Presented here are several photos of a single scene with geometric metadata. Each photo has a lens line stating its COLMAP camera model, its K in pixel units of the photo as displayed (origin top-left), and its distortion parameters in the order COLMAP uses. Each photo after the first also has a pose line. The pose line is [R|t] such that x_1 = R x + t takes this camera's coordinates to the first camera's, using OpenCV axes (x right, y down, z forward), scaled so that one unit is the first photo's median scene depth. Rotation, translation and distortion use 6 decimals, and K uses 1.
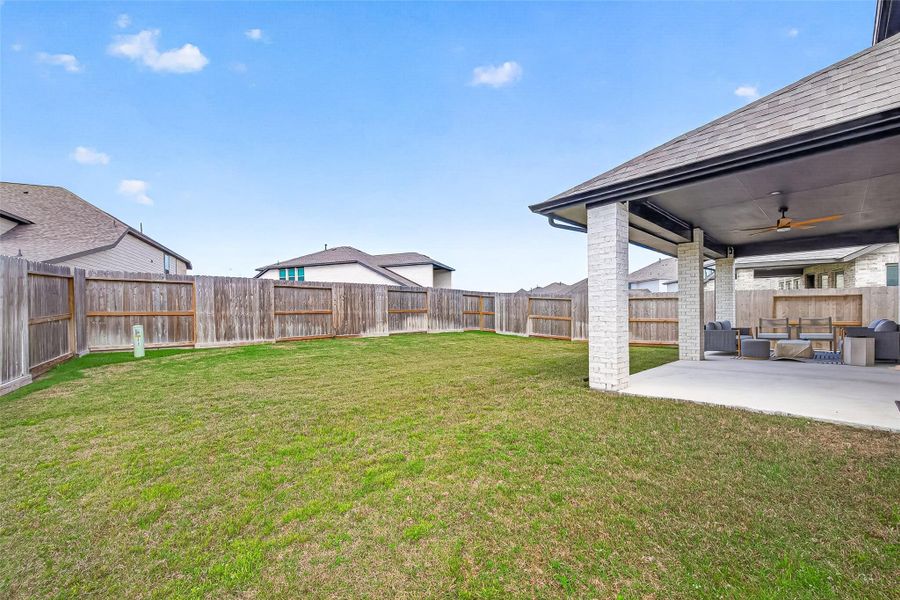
lens RADIAL K [[352.4, 0, 458.9], [0, 352.4, 319.6], [0, 0, 1]] dist [0.004859, -0.001298]
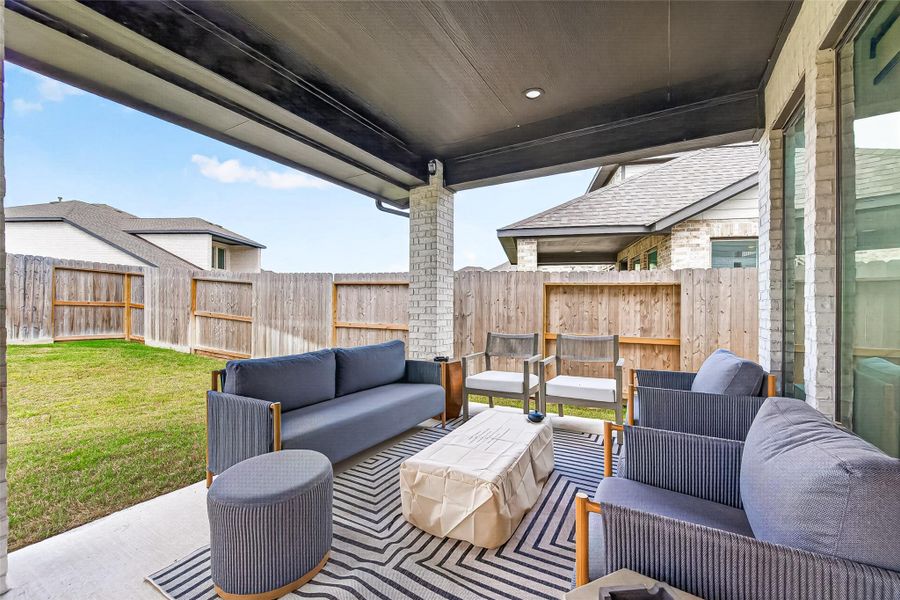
lens RADIAL K [[352.4, 0, 454.3], [0, 352.4, 305.6], [0, 0, 1]] dist [0.004859, -0.001298]
pose [[0.959925, 0.016429, 0.279775, 0.521671], [-0.012960, 0.999815, -0.014245, -0.022191], [-0.279957, 0.010048, 0.959960, 0.459523]]
